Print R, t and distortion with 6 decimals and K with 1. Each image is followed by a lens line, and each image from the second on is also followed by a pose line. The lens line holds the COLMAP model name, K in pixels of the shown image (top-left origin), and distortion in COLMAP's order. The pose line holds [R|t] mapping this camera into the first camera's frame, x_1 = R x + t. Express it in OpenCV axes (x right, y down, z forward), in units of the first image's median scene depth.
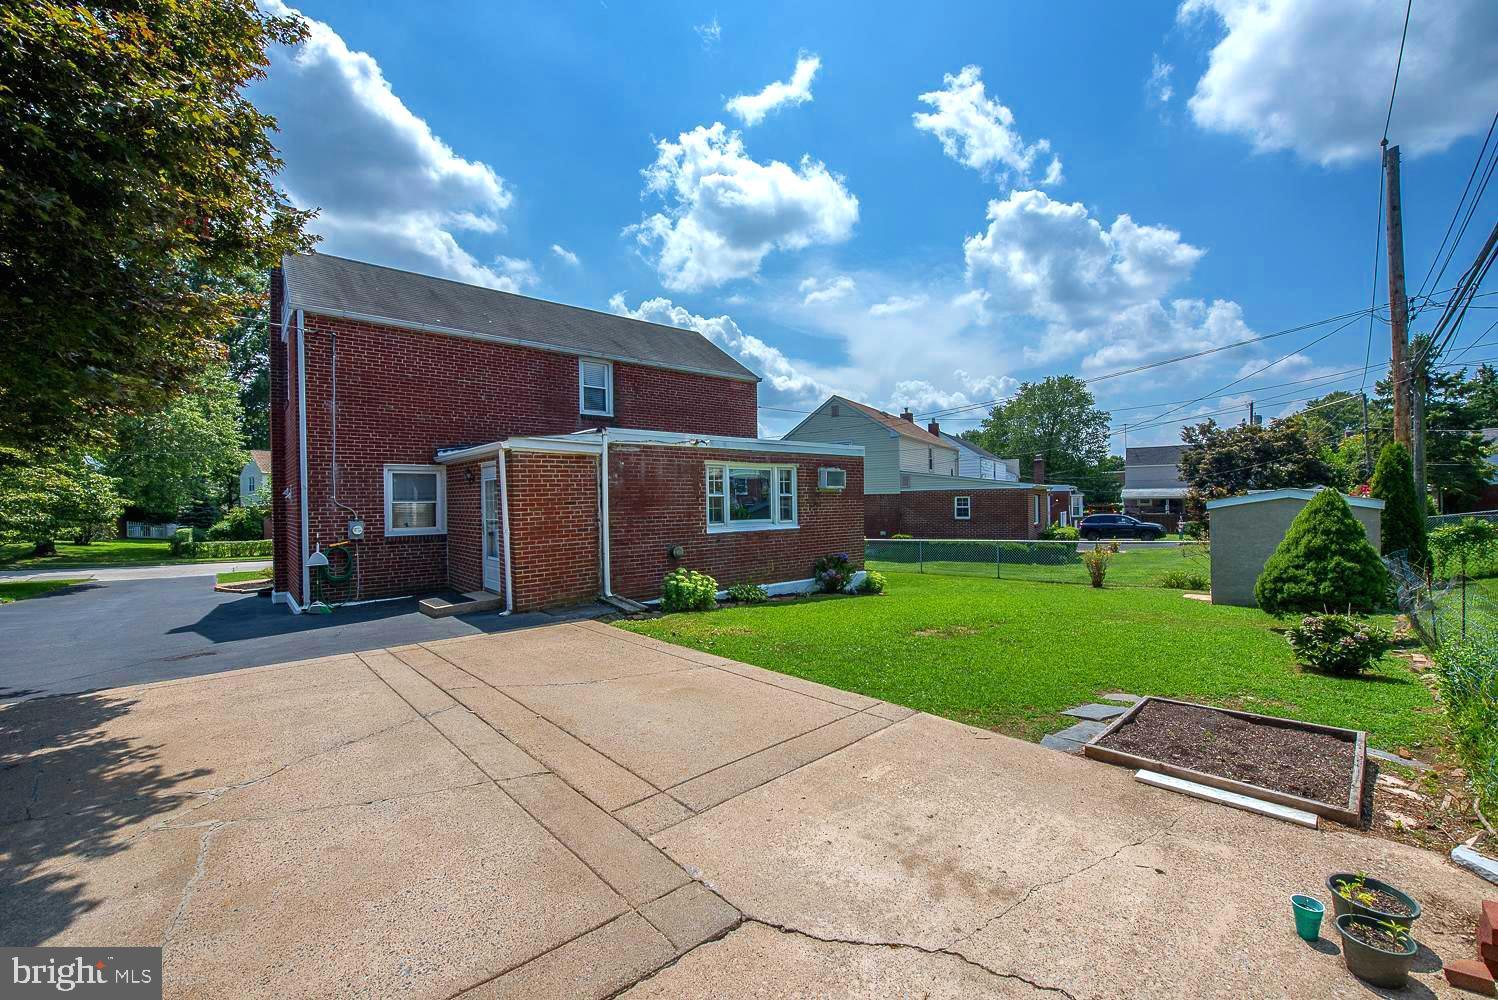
lens RADIAL K [[597.9, 0, 734.7], [0, 597.9, 503.3], [0, 0, 1]] dist [-0.015164, -0.002600]
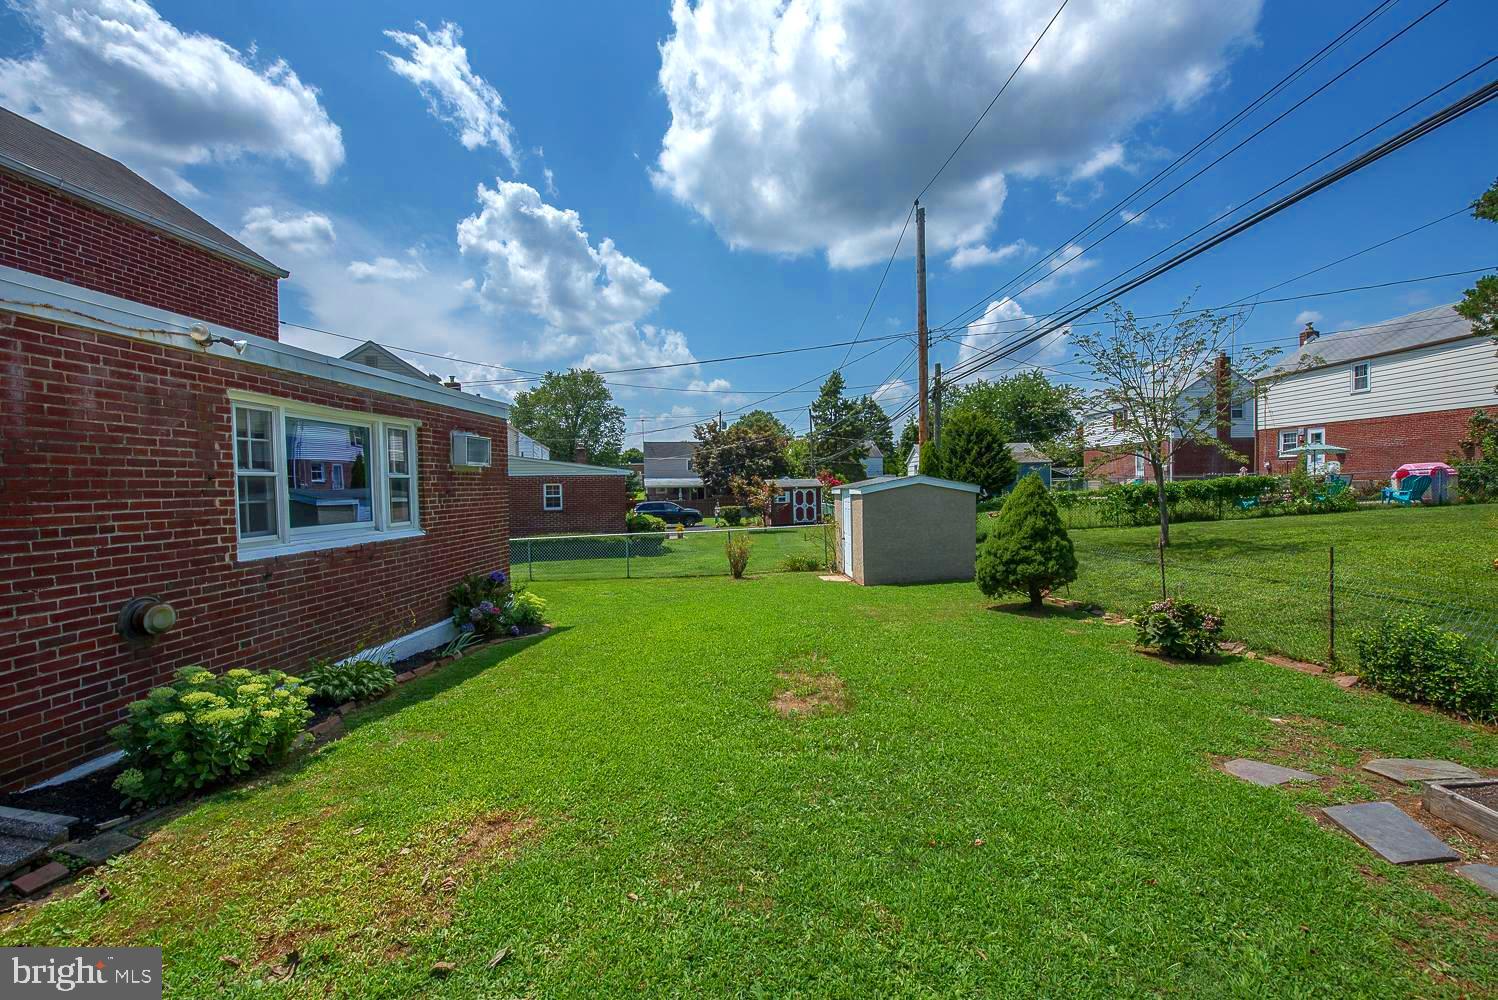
lens RADIAL K [[597.9, 0, 752.9], [0, 597.9, 498.7], [0, 0, 1]] dist [-0.015164, -0.002600]
pose [[0.683355, -0.013789, 0.729956, -0.048141], [0.006721, 0.999898, 0.012596, 0.001406], [-0.730056, -0.003702, 0.683378, 0.212731]]
